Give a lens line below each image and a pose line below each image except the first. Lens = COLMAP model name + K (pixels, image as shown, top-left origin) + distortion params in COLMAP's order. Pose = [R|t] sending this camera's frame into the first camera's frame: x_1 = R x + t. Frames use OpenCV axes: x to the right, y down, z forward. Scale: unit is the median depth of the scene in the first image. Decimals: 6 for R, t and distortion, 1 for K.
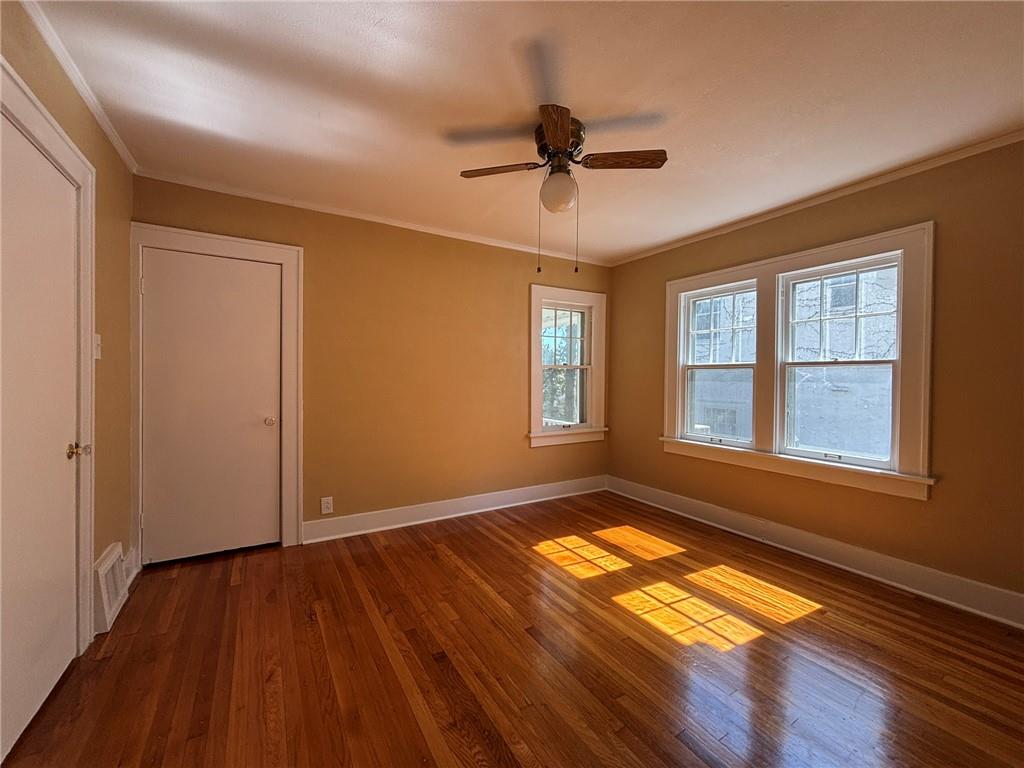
lens RADIAL K [[415.9, 0, 511.1], [0, 415.9, 382.4], [0, 0, 1]] dist [-0.000961, -0.000085]
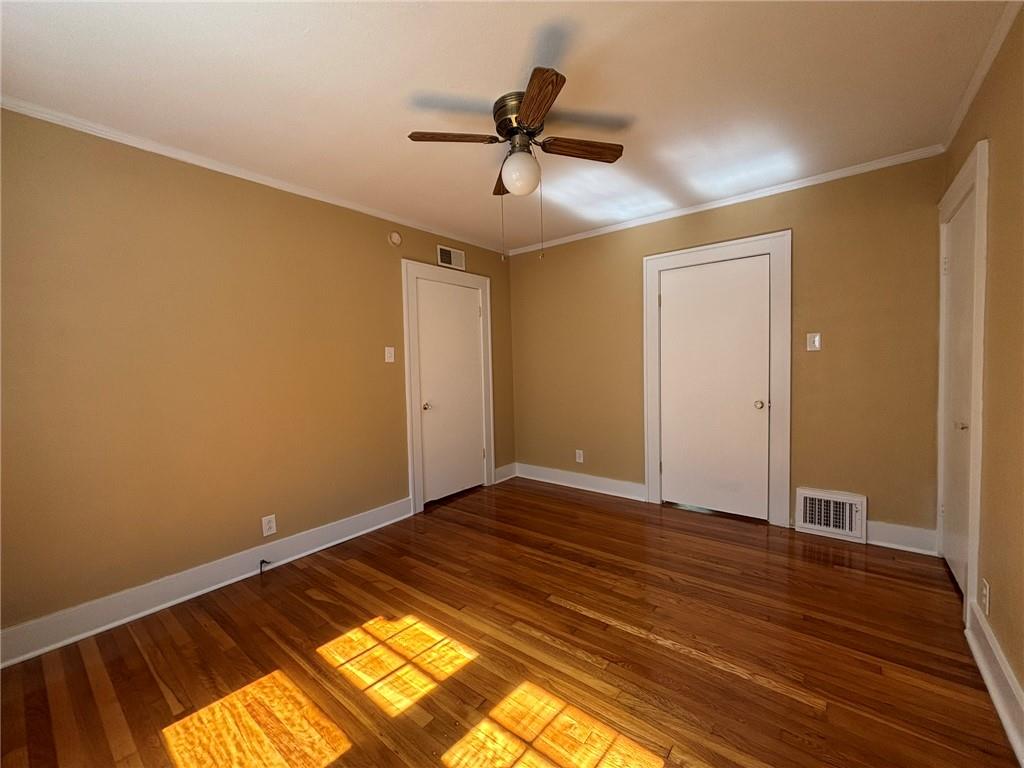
lens RADIAL K [[415.9, 0, 511.1], [0, 415.9, 382.4], [0, 0, 1]] dist [-0.000961, -0.000085]
pose [[-0.938165, 0.031224, -0.344778, 0.444530], [0.014551, 0.998601, 0.050841, -0.029580], [0.345883, 0.042681, -0.937306, 1.764168]]
